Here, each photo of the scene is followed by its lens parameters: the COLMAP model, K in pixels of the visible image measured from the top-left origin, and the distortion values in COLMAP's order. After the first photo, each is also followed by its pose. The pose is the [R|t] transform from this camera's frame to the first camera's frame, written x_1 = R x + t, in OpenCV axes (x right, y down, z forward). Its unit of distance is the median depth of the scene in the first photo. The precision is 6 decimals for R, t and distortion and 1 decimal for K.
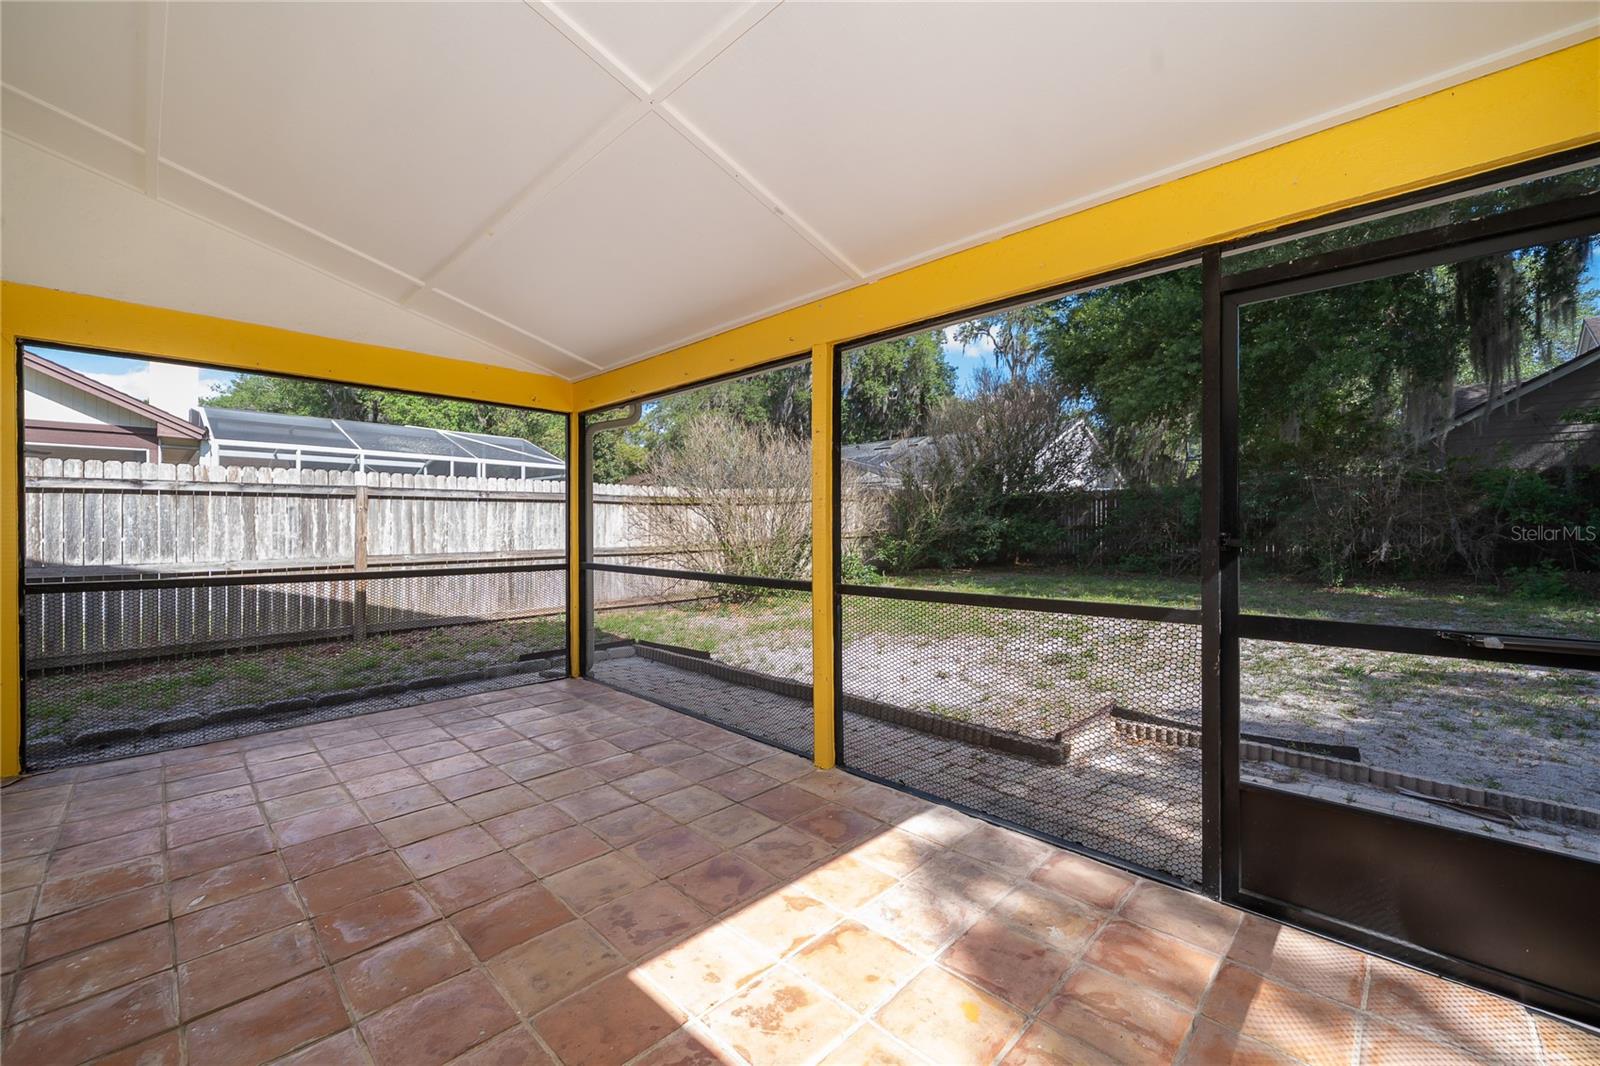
lens RADIAL K [[648.3, 0, 789.4], [0, 648.3, 525.6], [0, 0, 1]] dist [-0.001154, 0.000094]
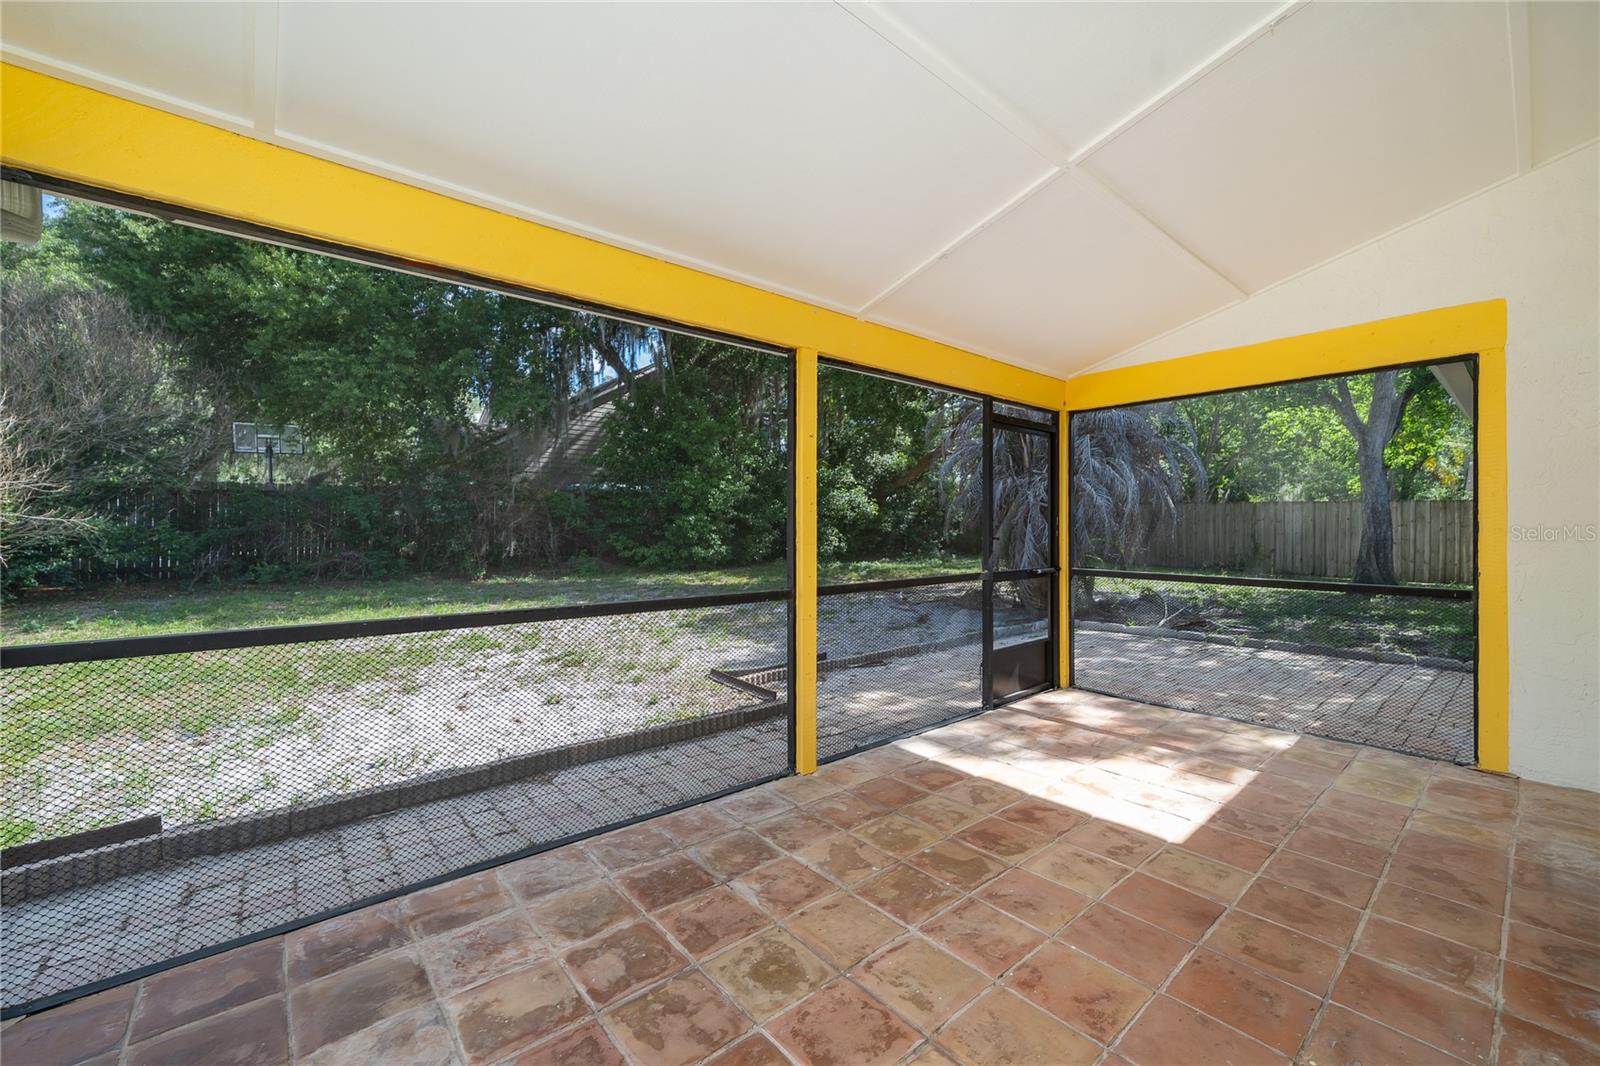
lens RADIAL K [[648.3, 0, 797.9], [0, 648.3, 531.4], [0, 0, 1]] dist [-0.001154, 0.000094]
pose [[0.077356, -0.005653, 0.996988, -1.164964], [-0.000779, 0.999983, 0.005730, -0.007576], [-0.997003, -0.001219, 0.077350, 1.155224]]
